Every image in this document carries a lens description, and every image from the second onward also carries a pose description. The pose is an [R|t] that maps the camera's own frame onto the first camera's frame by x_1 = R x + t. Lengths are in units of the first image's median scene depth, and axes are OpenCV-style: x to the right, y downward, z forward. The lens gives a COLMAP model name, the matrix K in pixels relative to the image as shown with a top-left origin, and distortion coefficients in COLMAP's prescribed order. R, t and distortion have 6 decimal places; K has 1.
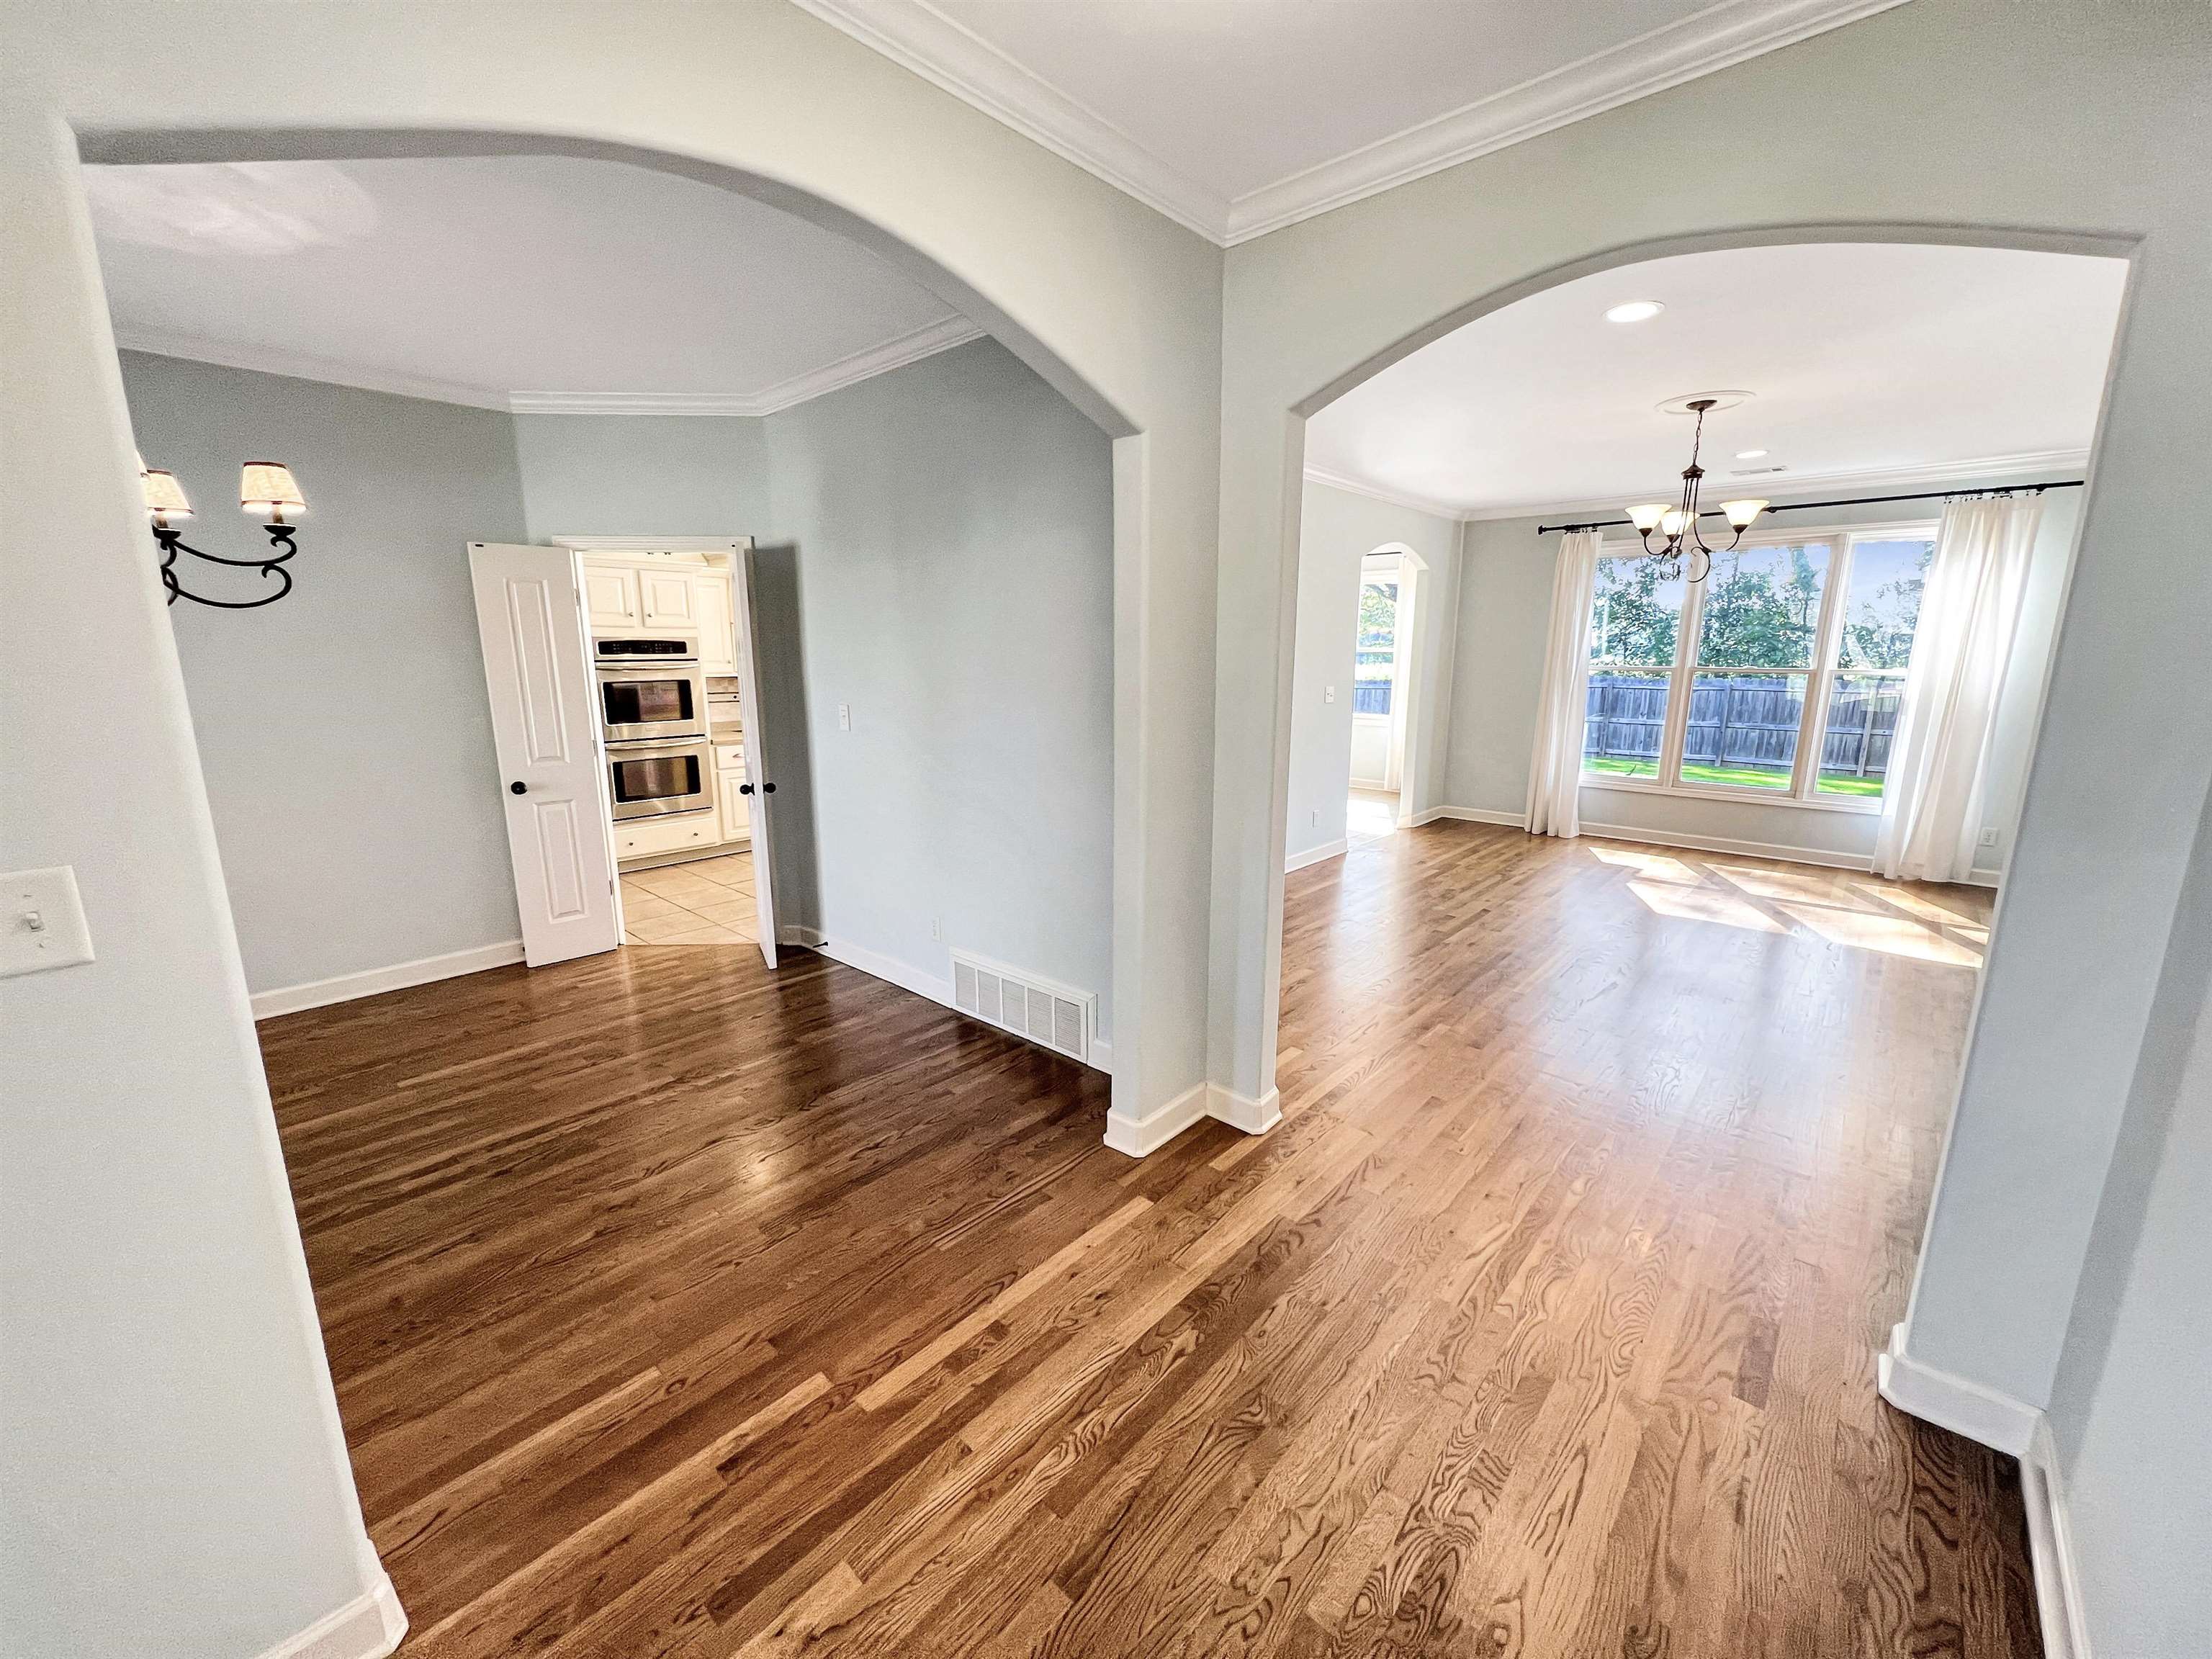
lens RADIAL K [[879.6, 0, 1106.0], [0, 879.6, 829.5], [0, 0, 1]] dist [0.000554, 0.000349]
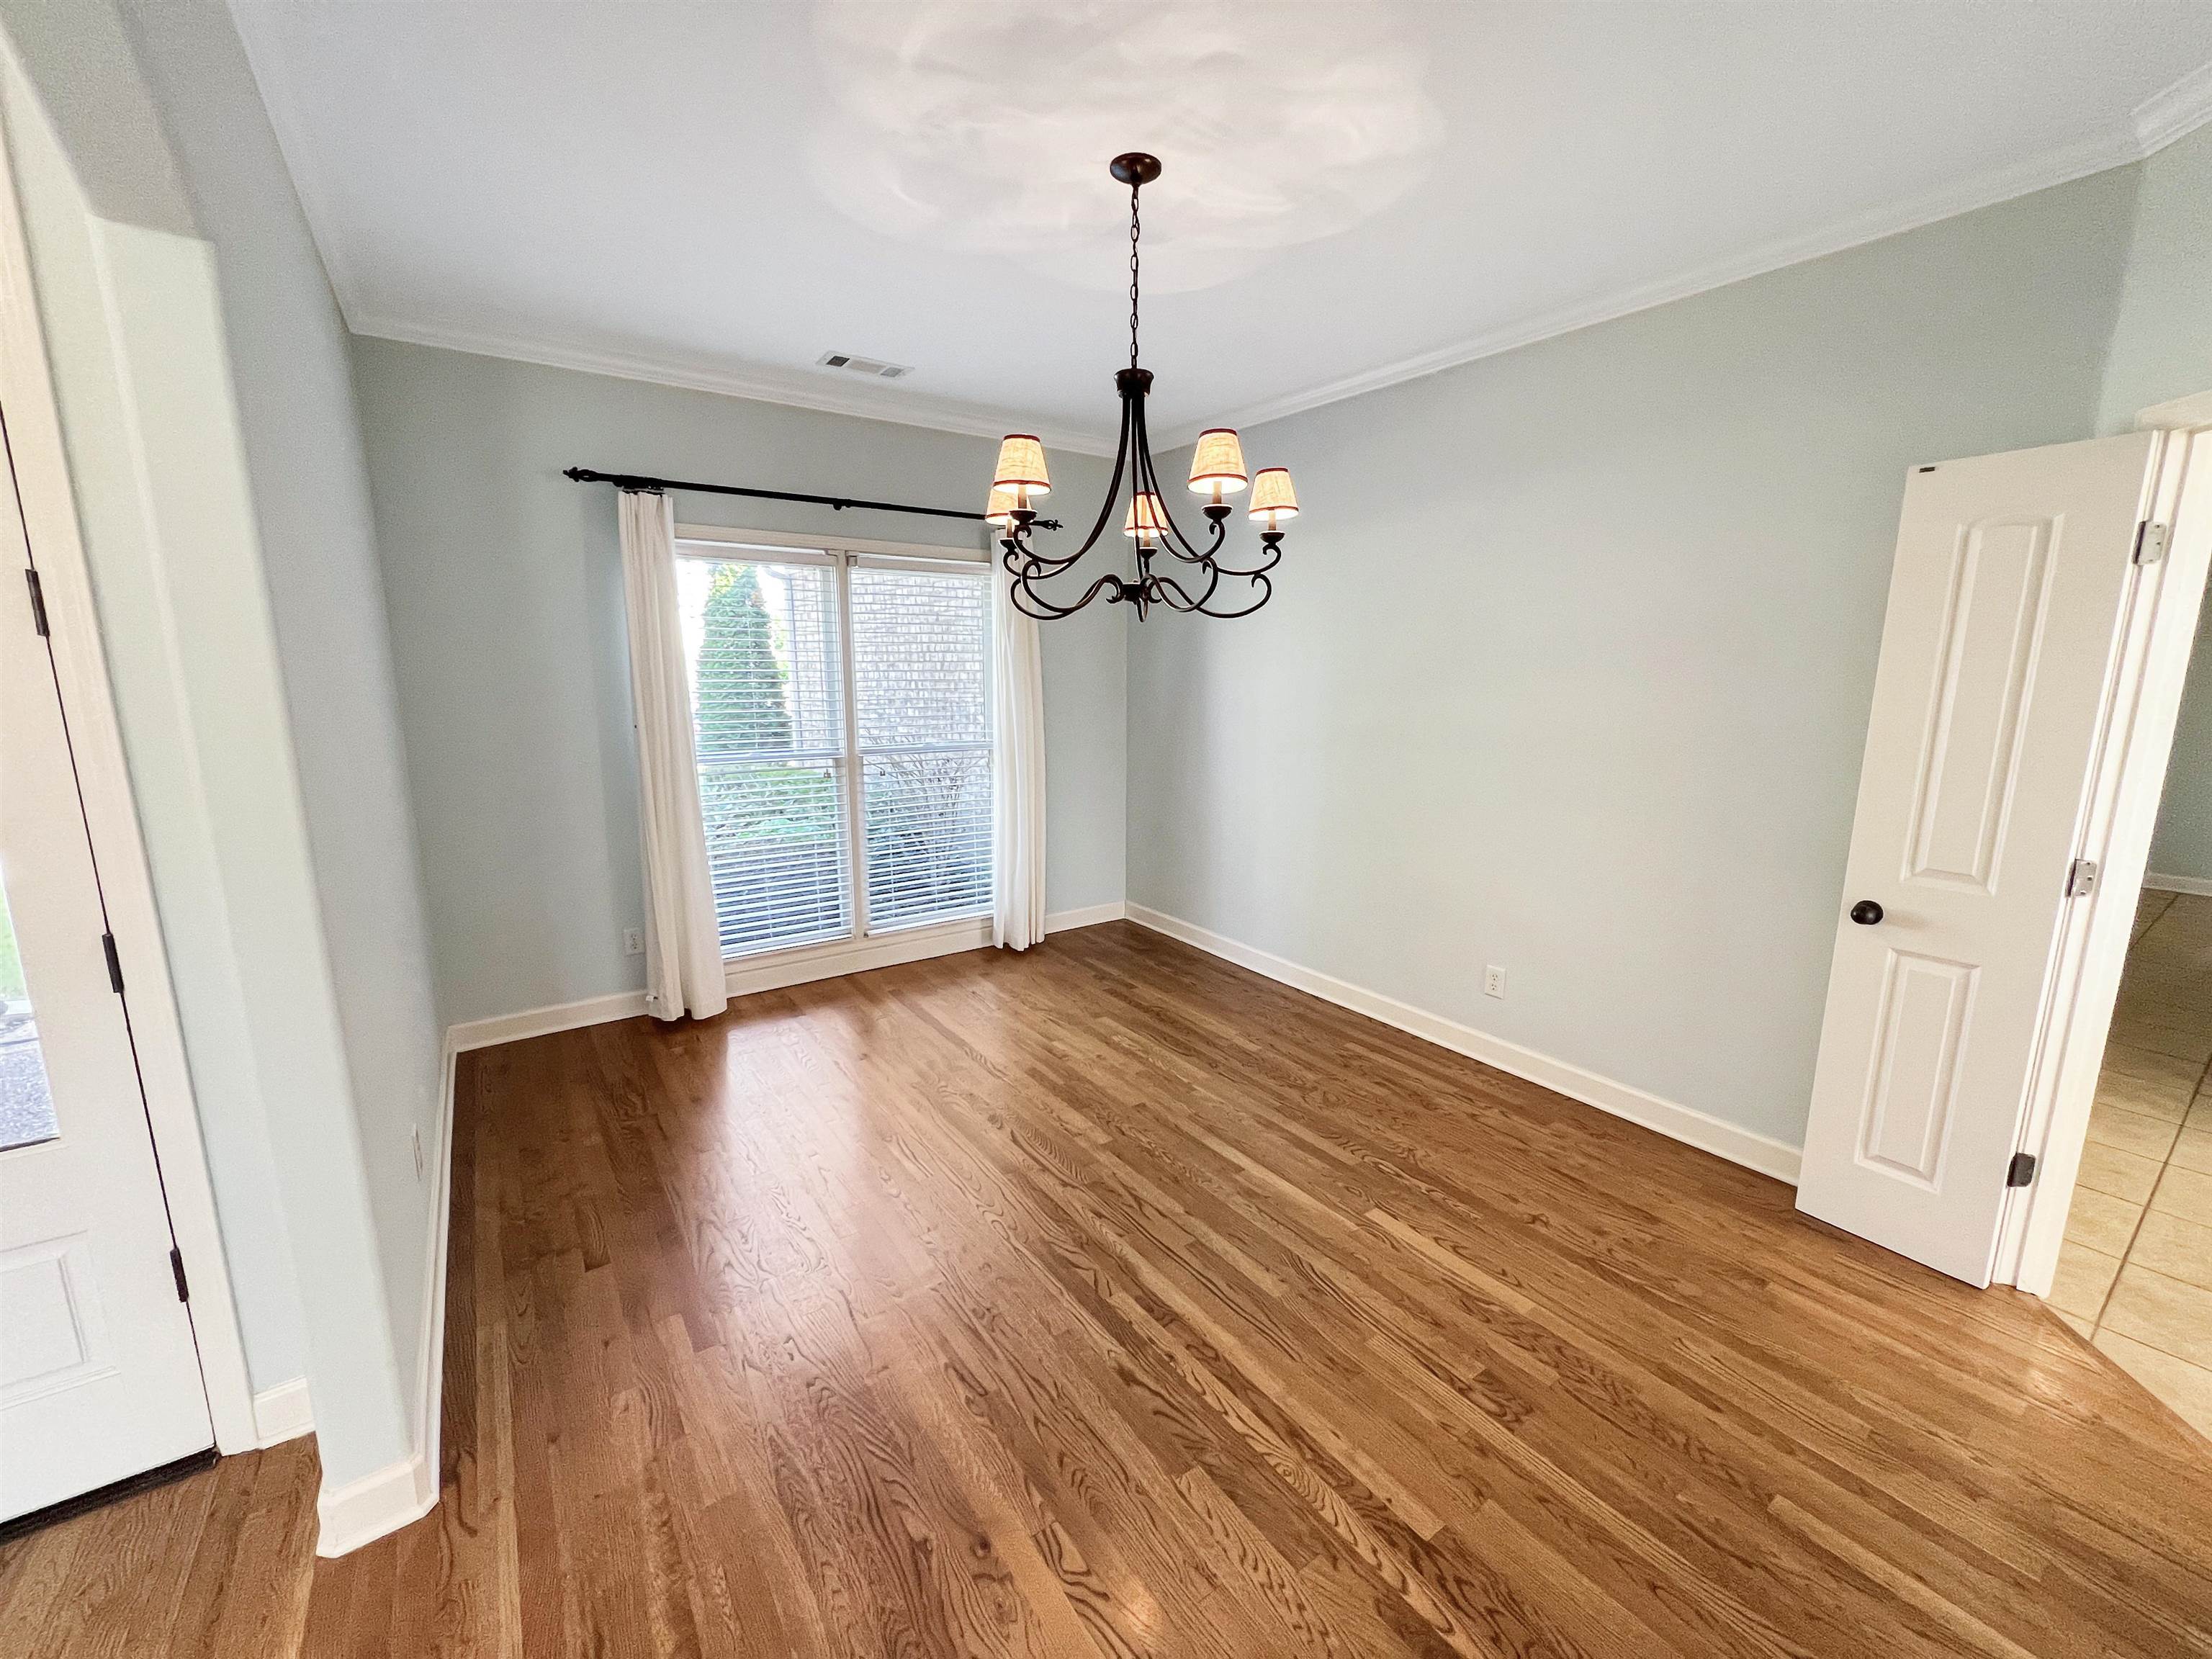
lens RADIAL K [[879.6, 0, 1106.0], [0, 879.6, 829.5], [0, 0, 1]] dist [0.000554, 0.000349]
pose [[-0.221219, 0.174611, -0.959465, -0.054211], [-0.199993, 0.954808, 0.219875, -0.158850], [0.954497, 0.240526, -0.176300, 0.814866]]
